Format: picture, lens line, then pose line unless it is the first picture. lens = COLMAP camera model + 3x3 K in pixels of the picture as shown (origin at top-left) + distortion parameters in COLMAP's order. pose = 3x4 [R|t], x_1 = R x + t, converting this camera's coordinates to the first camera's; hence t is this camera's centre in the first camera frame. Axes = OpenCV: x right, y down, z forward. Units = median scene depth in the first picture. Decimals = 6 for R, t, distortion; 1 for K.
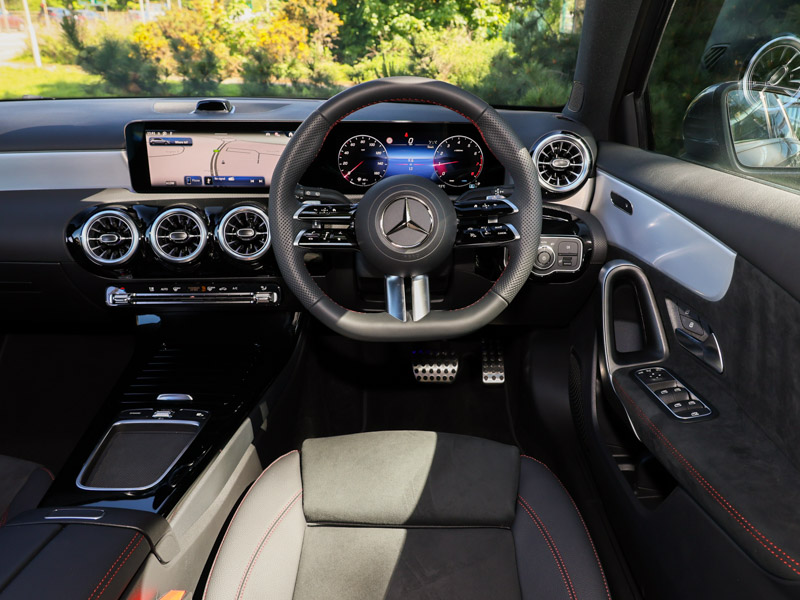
lens RADIAL K [[651.0, 0, 400.0], [0, 651.0, 300.0], [0, 0, 1]] dist [0.004656, -0.001621]
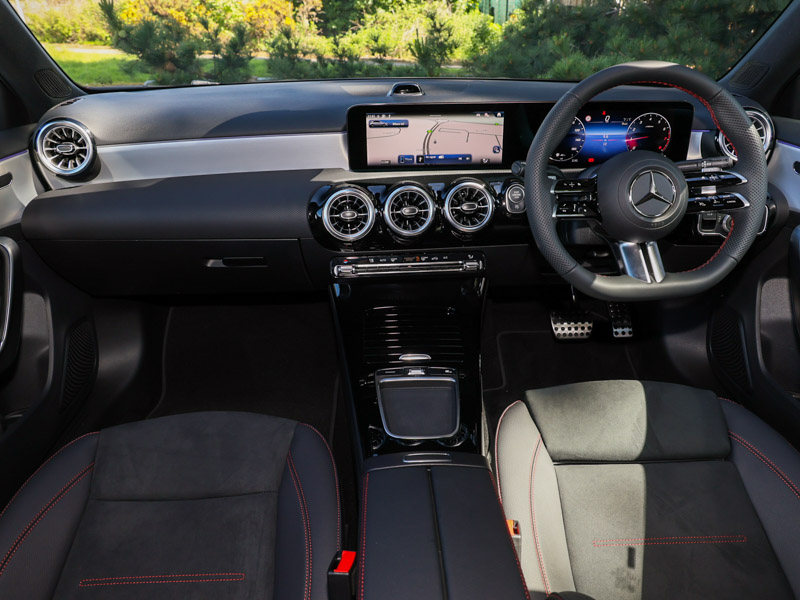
lens RADIAL K [[620.0, 0, 400.0], [0, 620.0, 300.0], [0, 0, 1]] dist [-0.005889, 0.004105]
pose [[0.998963, -0.029874, 0.034351, -0.370183], [0.027922, 0.998042, 0.055977, -0.007266], [-0.035956, -0.054960, 0.997841, -0.044455]]
